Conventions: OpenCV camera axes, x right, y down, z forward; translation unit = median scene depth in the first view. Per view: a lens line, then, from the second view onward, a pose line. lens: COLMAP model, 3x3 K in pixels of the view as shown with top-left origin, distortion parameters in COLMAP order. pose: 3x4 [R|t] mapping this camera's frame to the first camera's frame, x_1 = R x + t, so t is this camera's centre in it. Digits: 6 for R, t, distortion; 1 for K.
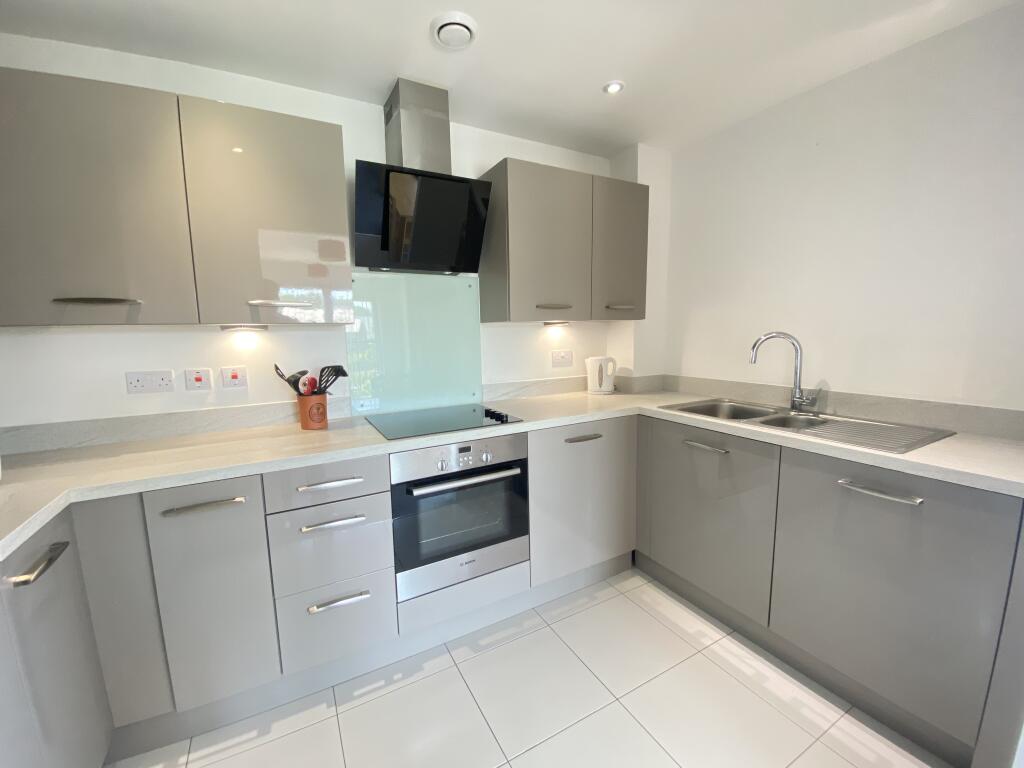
lens RADIAL K [[418.8, 0, 509.5], [0, 418.8, 377.9], [0, 0, 1]] dist [0.025991, -0.021515]
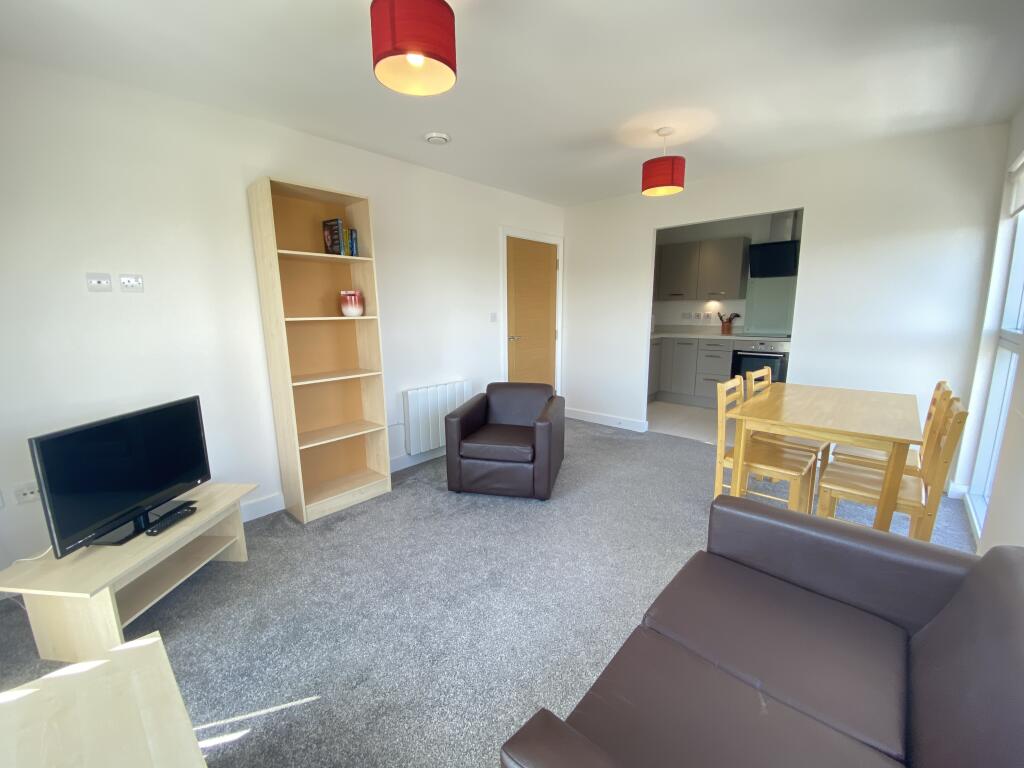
lens RADIAL K [[418.8, 0, 509.5], [0, 418.8, 377.9], [0, 0, 1]] dist [0.025991, -0.021515]
pose [[0.330480, 0.169019, -0.928556, 1.930357], [-0.101648, 0.984486, 0.143022, 0.160121], [0.938323, 0.047120, 0.342533, -1.517283]]
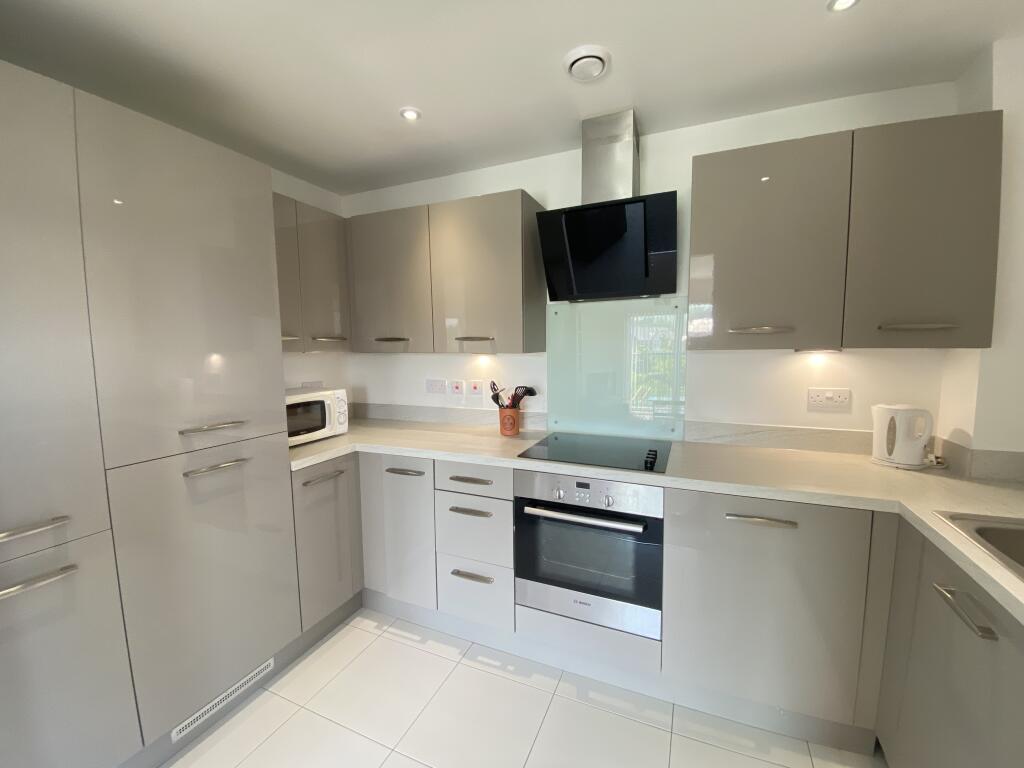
lens RADIAL K [[418.8, 0, 509.5], [0, 418.8, 377.9], [0, 0, 1]] dist [0.025991, -0.021515]
pose [[0.610498, 0.074815, -0.788476, 0.505587], [-0.086585, 0.995866, 0.027453, -0.083160], [0.787270, 0.051510, 0.614453, 0.241260]]
